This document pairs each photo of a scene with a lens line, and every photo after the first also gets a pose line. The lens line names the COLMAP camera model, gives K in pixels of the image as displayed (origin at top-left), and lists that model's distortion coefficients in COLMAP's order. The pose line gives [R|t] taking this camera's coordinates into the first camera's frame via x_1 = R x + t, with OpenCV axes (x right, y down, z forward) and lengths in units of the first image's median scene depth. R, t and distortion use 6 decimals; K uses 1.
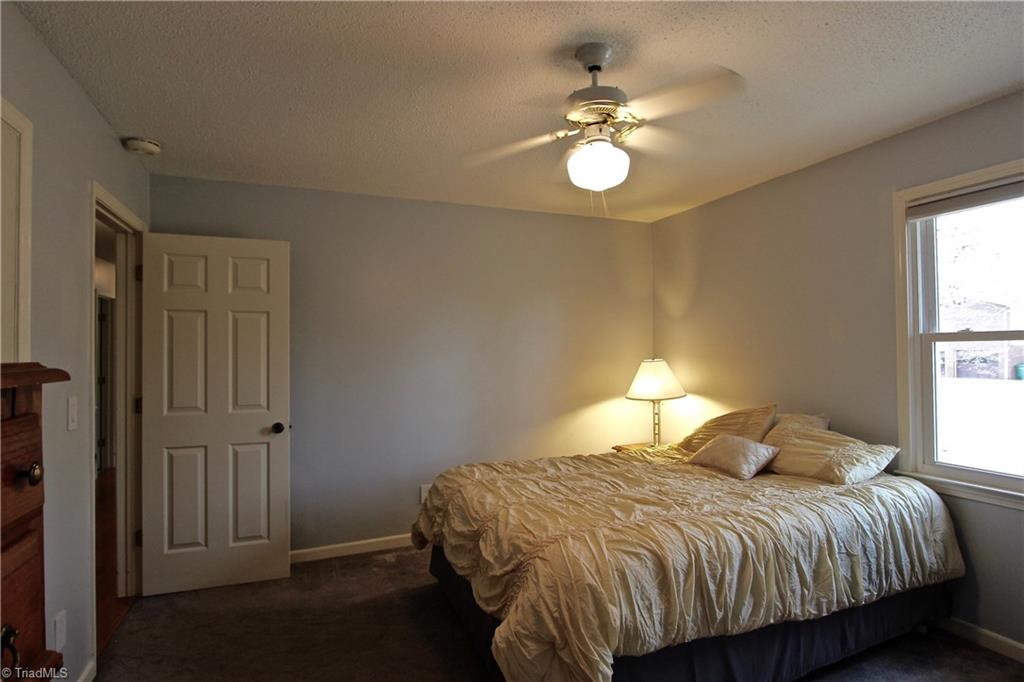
lens RADIAL K [[531.5, 0, 512.0], [0, 531.5, 341.0], [0, 0, 1]] dist [-0.021099, 0.006910]
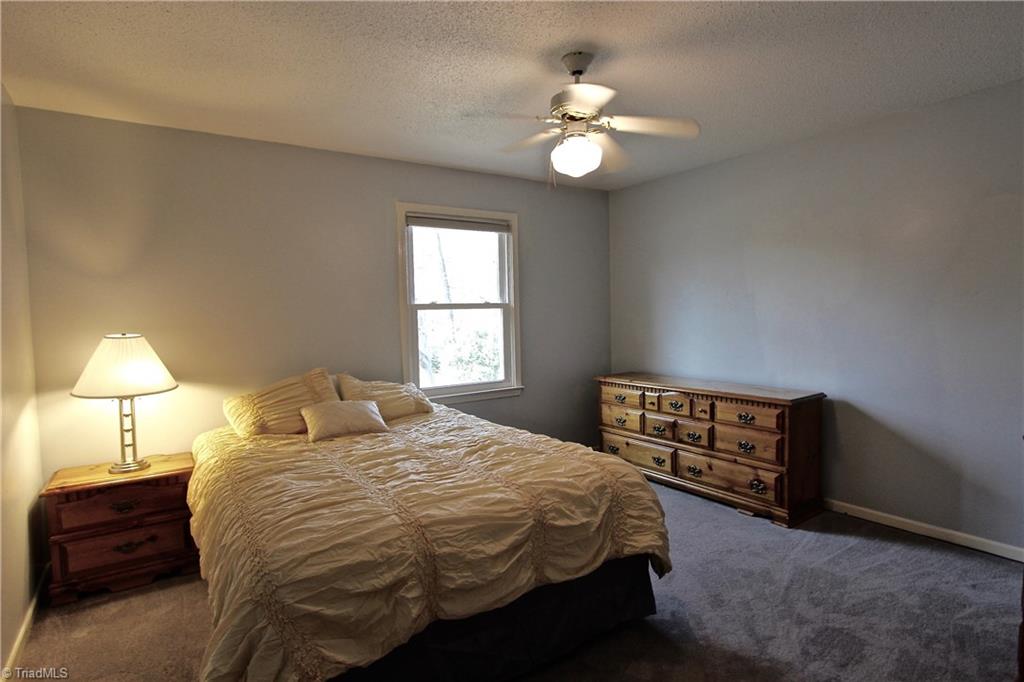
lens RADIAL K [[531.5, 0, 512.0], [0, 531.5, 341.0], [0, 0, 1]] dist [-0.021099, 0.006910]
pose [[-0.204084, -0.040574, 0.978112, -0.766120], [0.005006, 0.999084, 0.042489, 0.027964], [-0.978941, 0.013567, -0.203694, 1.052280]]
